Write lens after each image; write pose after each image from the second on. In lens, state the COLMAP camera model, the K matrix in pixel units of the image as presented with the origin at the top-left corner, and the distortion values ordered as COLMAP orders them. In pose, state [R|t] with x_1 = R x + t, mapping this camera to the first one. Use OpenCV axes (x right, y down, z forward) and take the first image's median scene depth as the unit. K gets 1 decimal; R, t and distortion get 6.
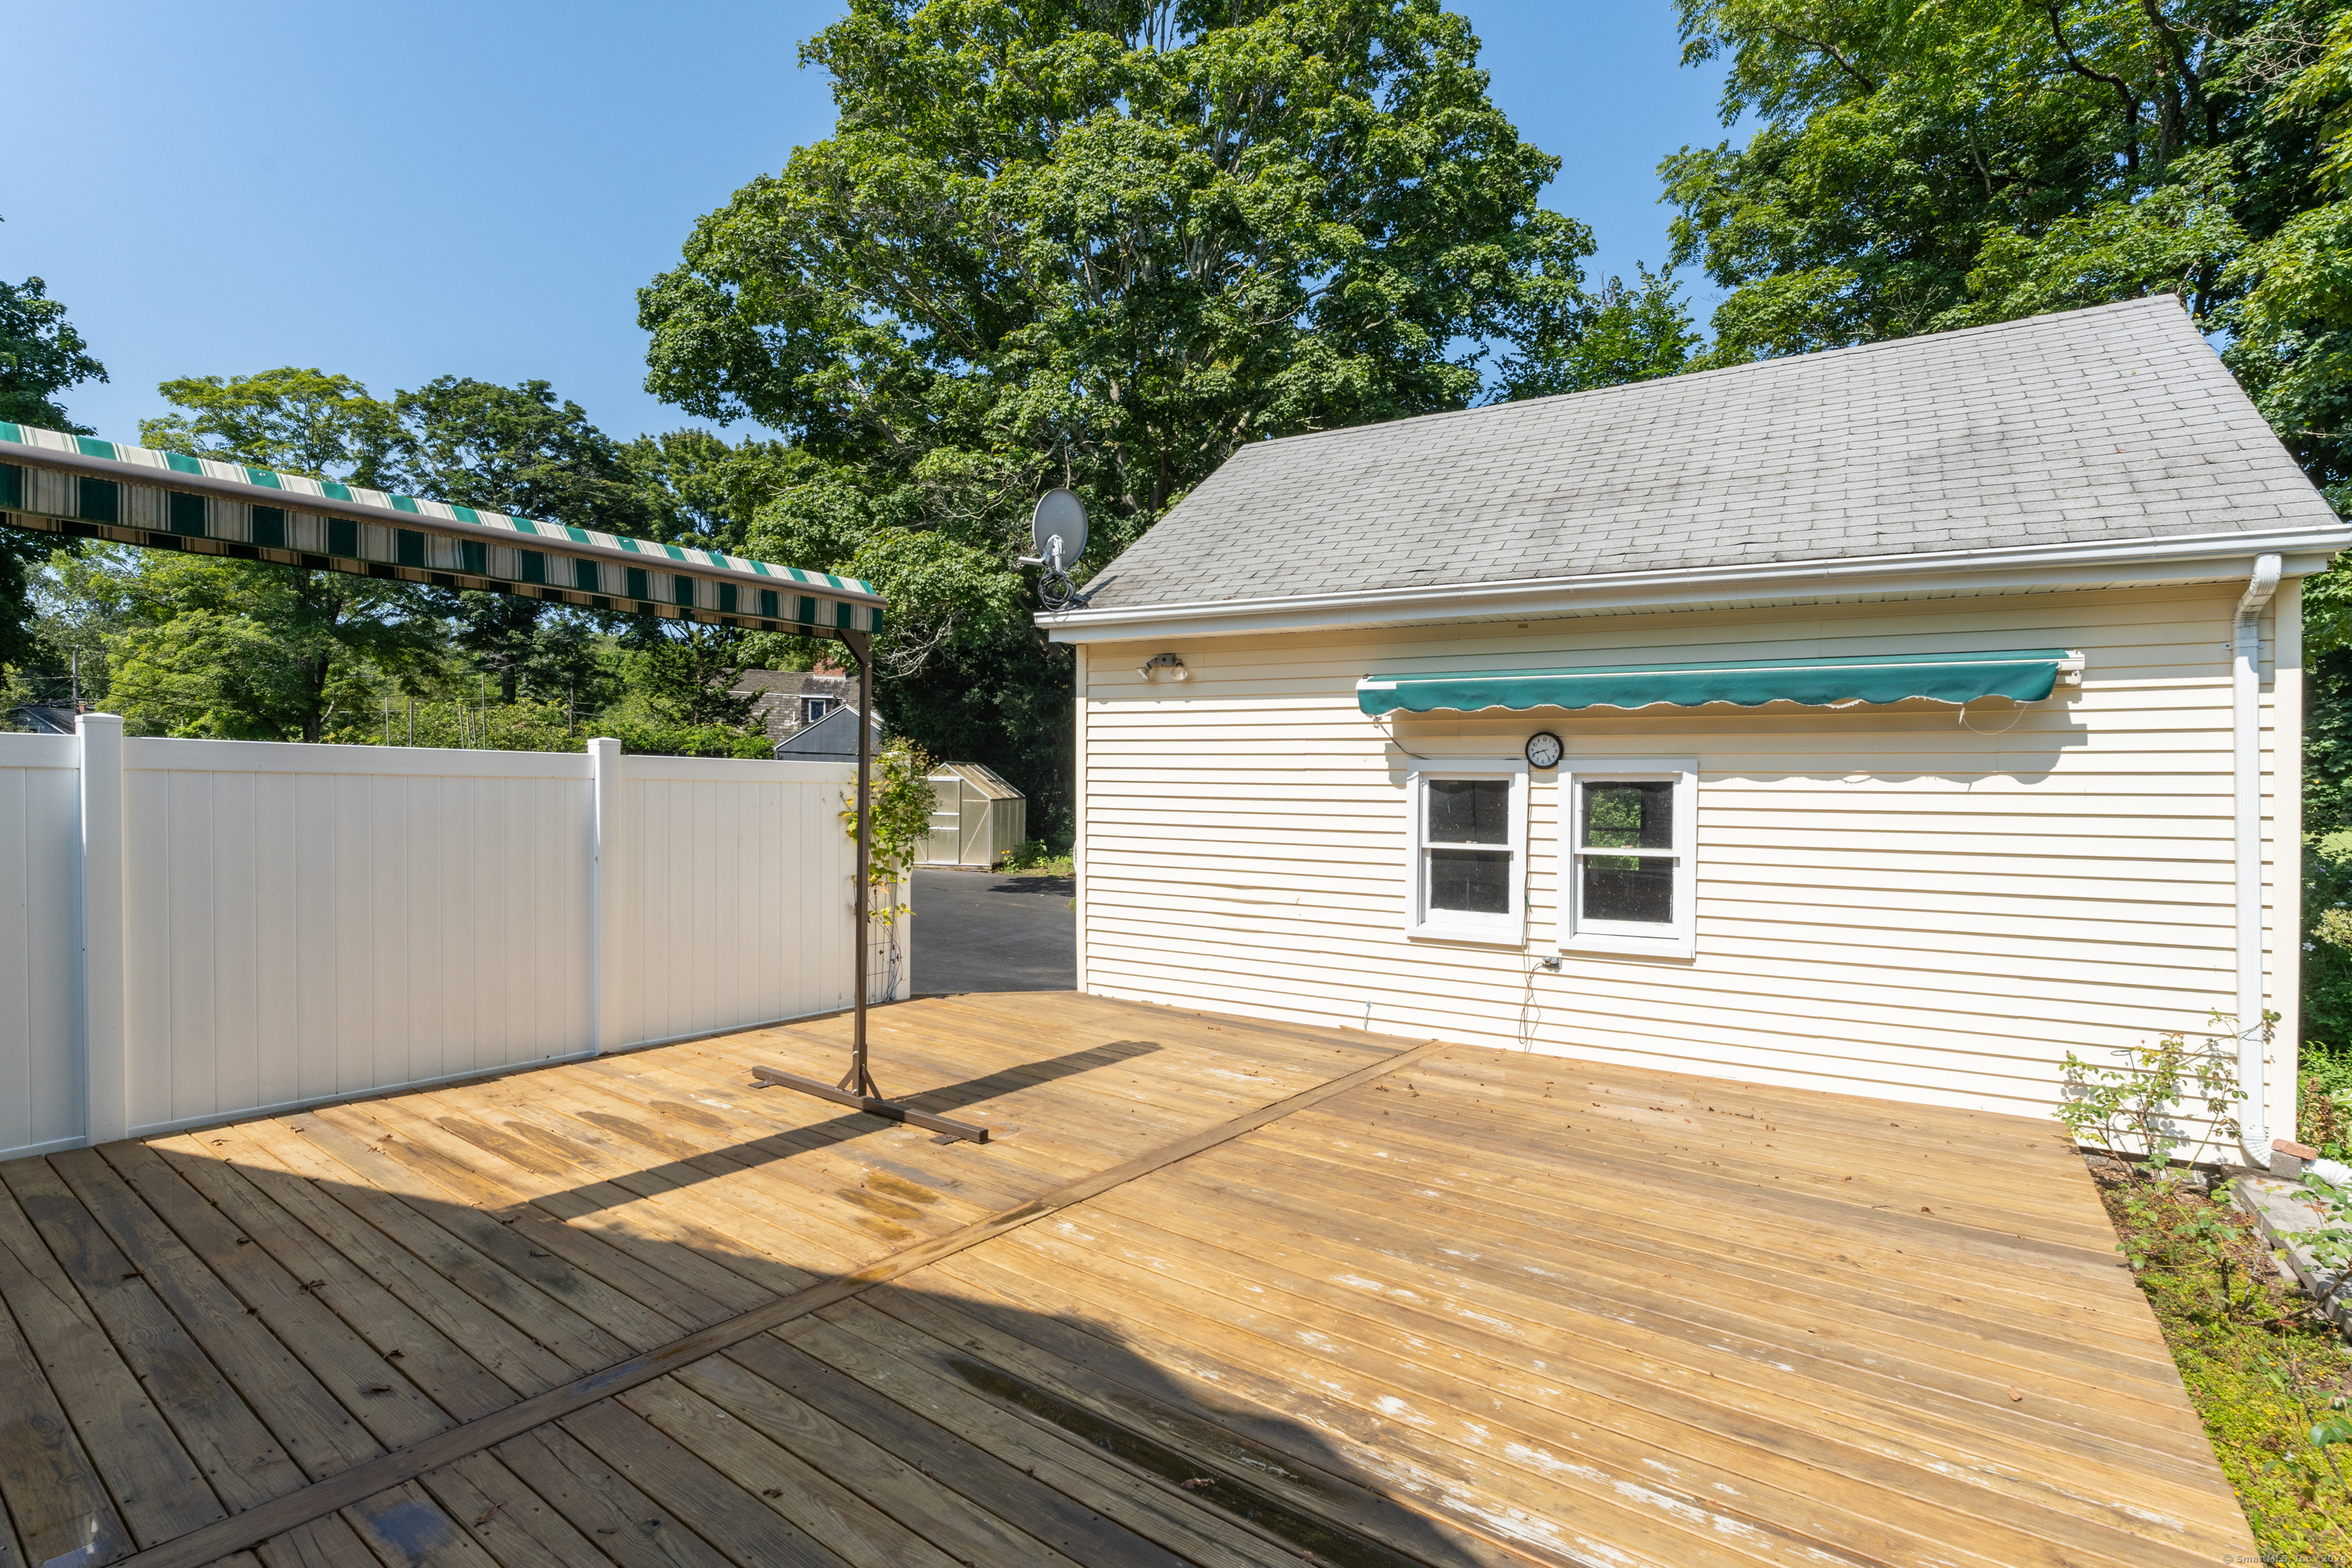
lens RADIAL K [[1099.0, 0, 1180.9], [0, 1099.0, 794.4], [0, 0, 1]] dist [-0.000962, -0.000419]
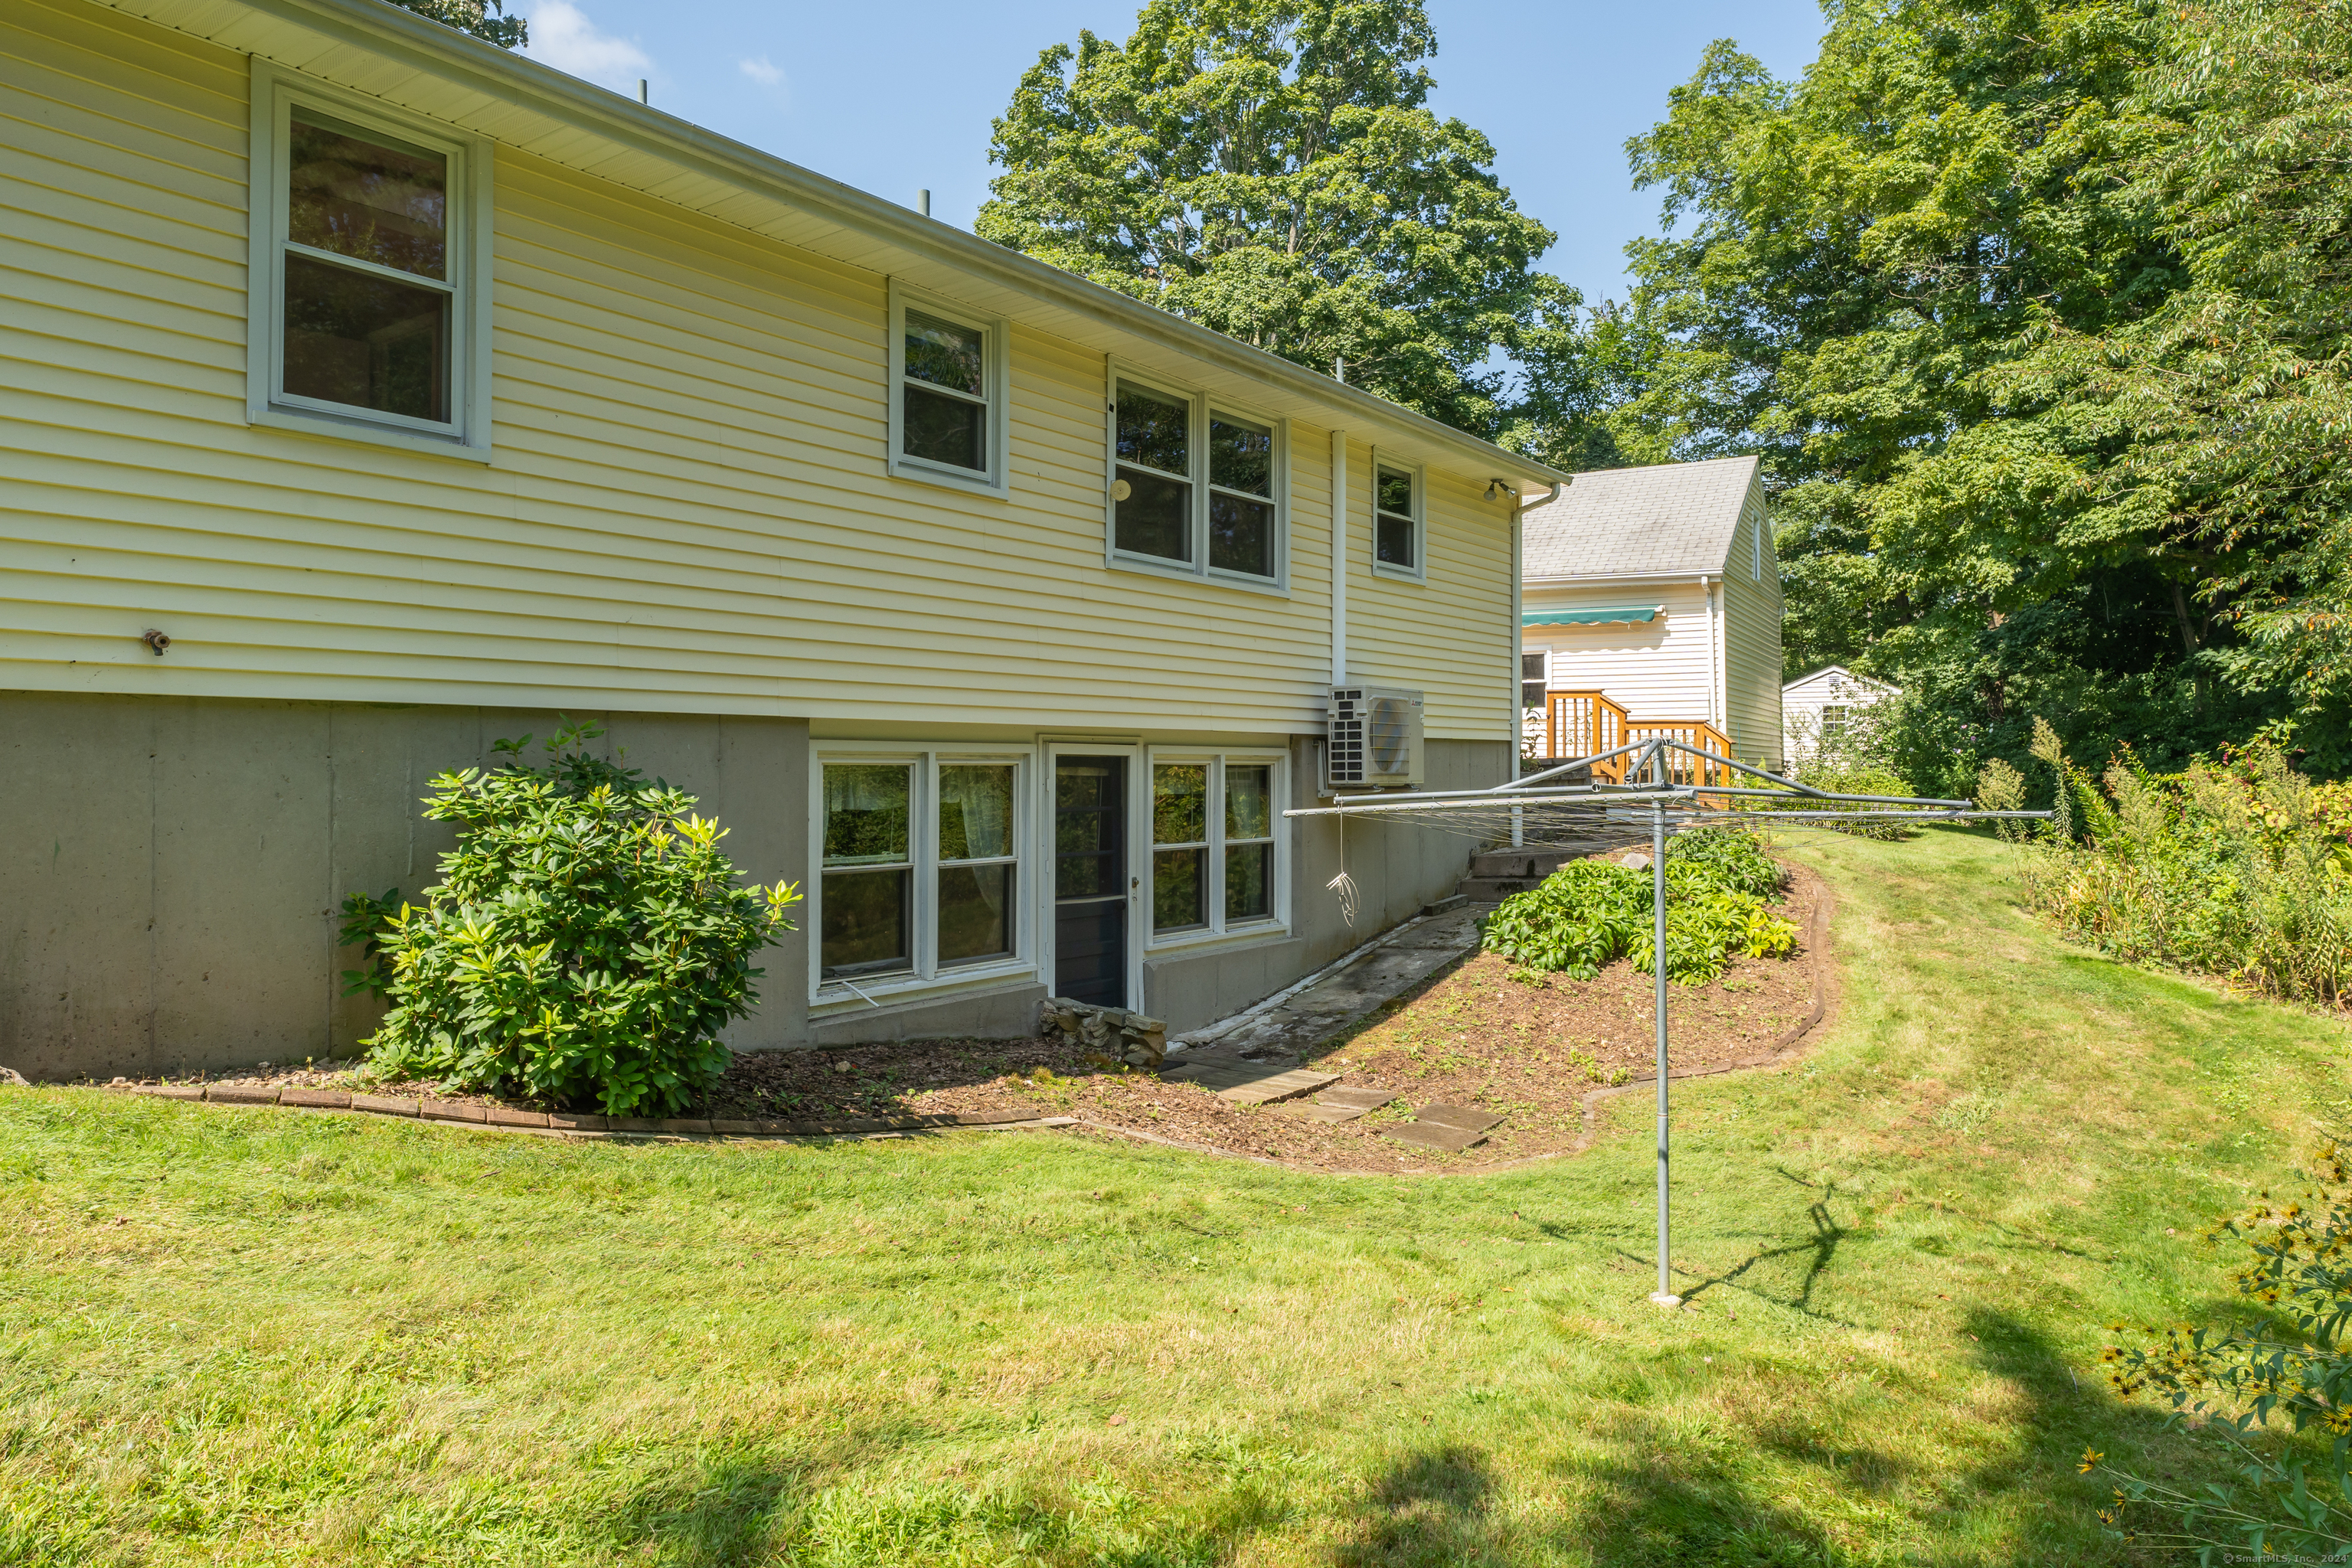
lens RADIAL K [[1490.0, 0, 1174.0], [0, 1490.0, 772.7], [0, 0, 1]] dist [-0.002432, 0.000353]
pose [[0.999773, -0.010635, 0.018479, -0.206657], [0.010775, 0.999914, -0.007475, 0.115619], [-0.018398, 0.007672, 0.999801, -1.023836]]
